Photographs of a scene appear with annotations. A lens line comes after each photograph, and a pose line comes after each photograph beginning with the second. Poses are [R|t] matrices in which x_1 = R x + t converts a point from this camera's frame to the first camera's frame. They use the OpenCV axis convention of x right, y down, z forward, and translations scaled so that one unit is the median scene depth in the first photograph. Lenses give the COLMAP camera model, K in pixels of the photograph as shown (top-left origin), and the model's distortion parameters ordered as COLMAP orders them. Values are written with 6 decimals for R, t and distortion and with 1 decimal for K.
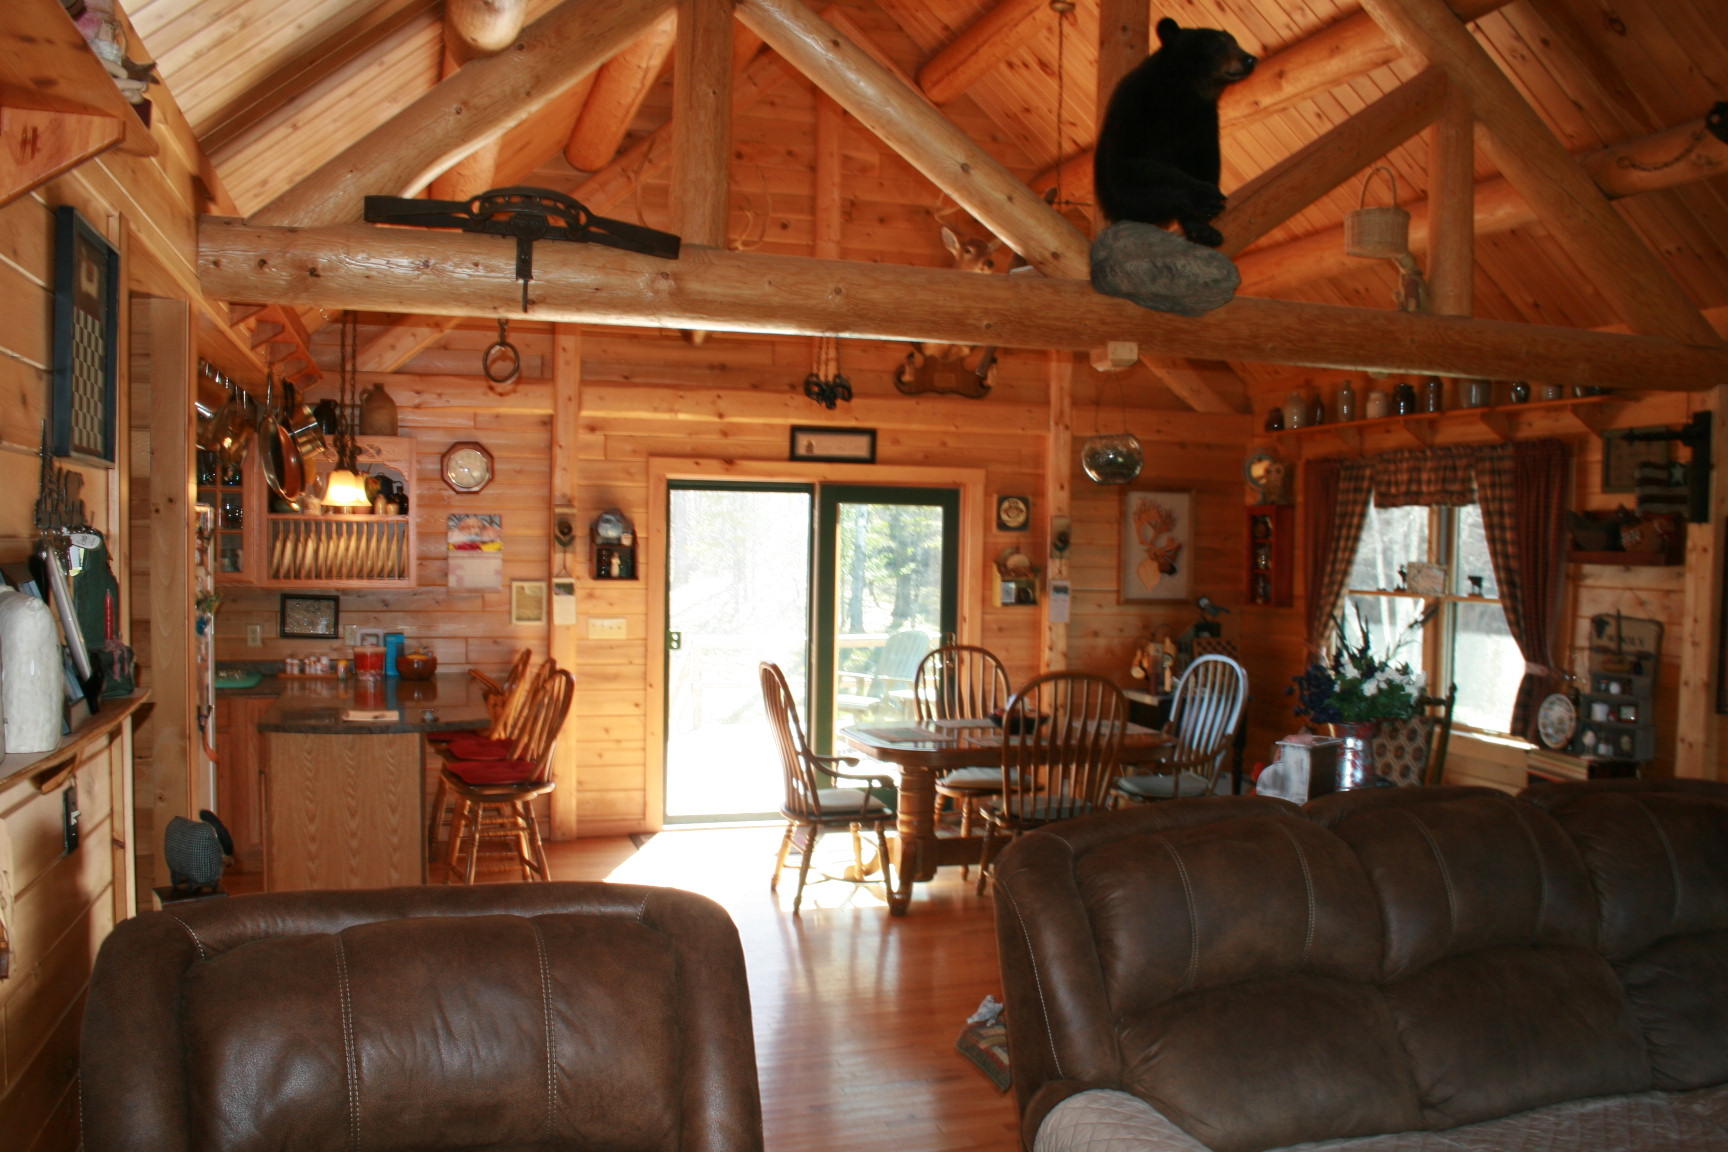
lens RADIAL K [[1443.1, 0, 858.3], [0, 1443.1, 576.0], [0, 0, 1]] dist [-0.124415, 0.058440]
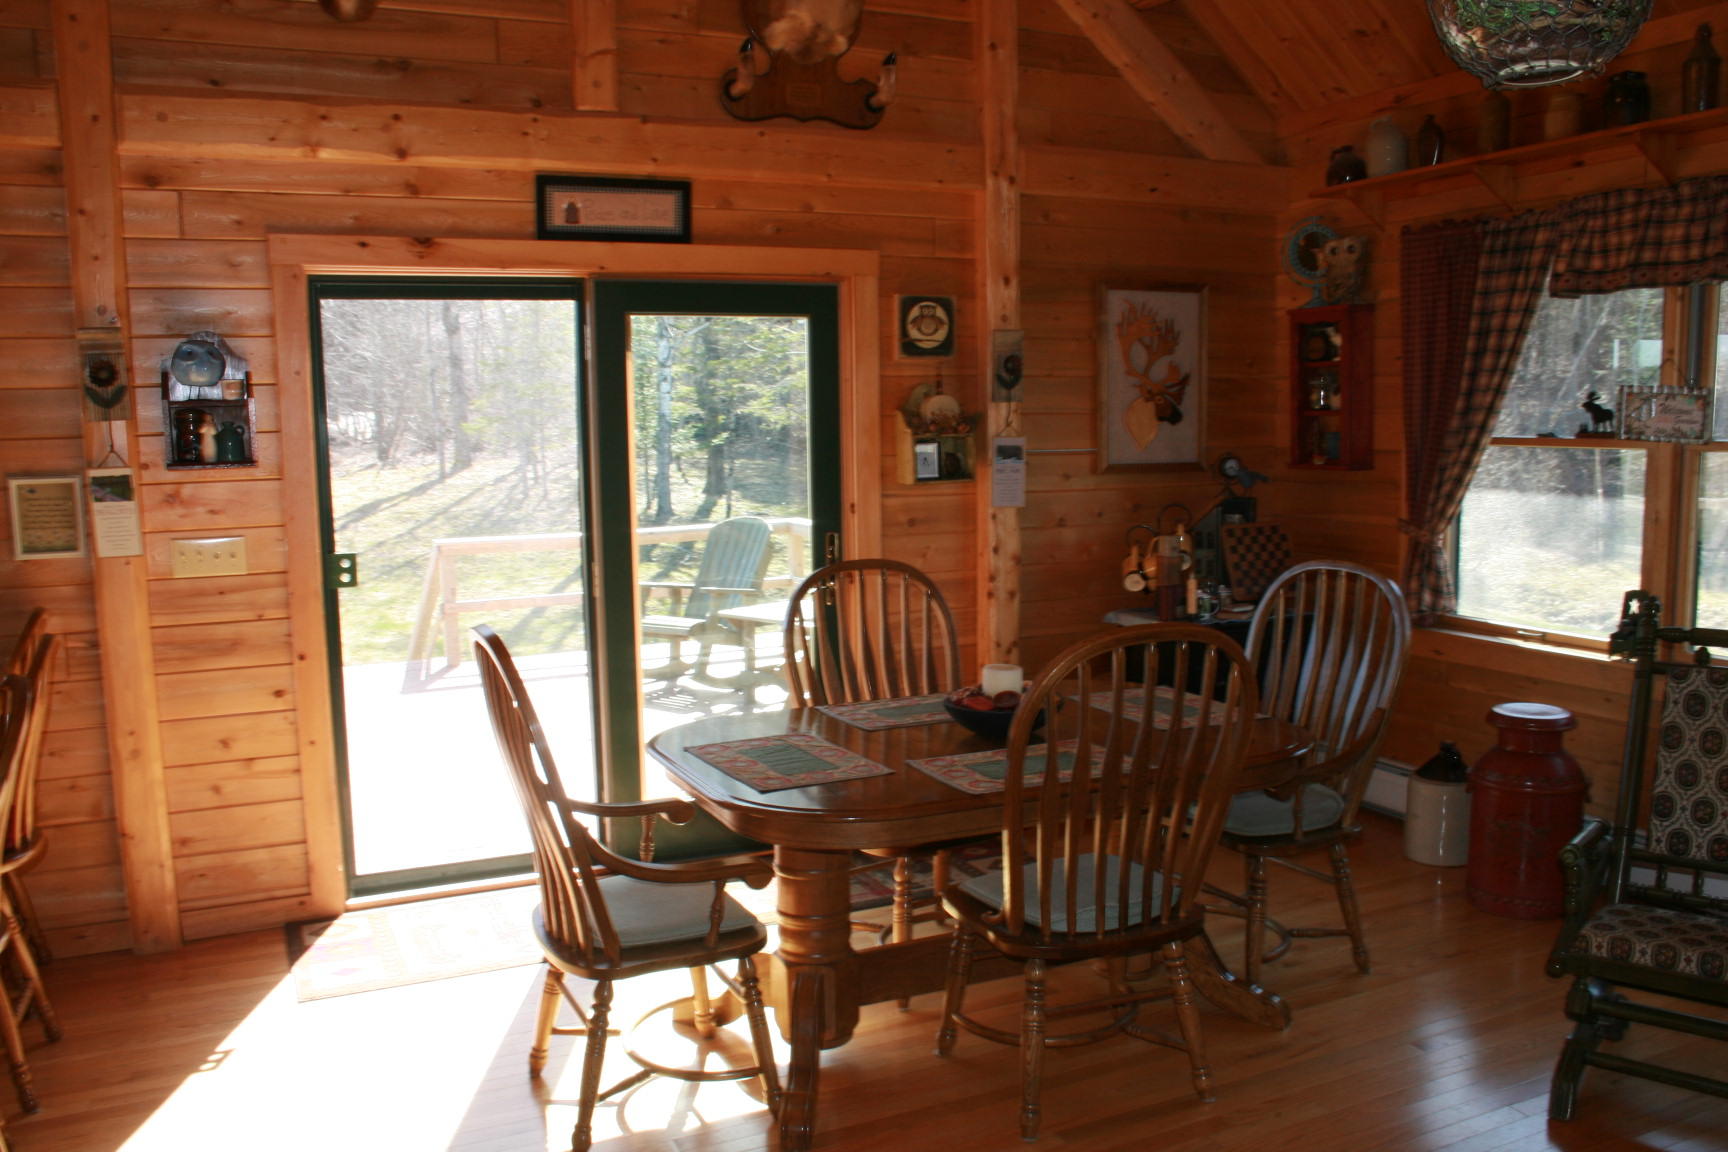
lens RADIAL K [[1443.1, 0, 871.0], [0, 1443.1, 592.6], [0, 0, 1]] dist [-0.124415, 0.058440]
pose [[0.989121, -0.049541, 0.138514, -0.003012], [0.035398, 0.994075, 0.102767, 0.003944], [-0.142784, -0.096746, 0.985014, 0.429512]]
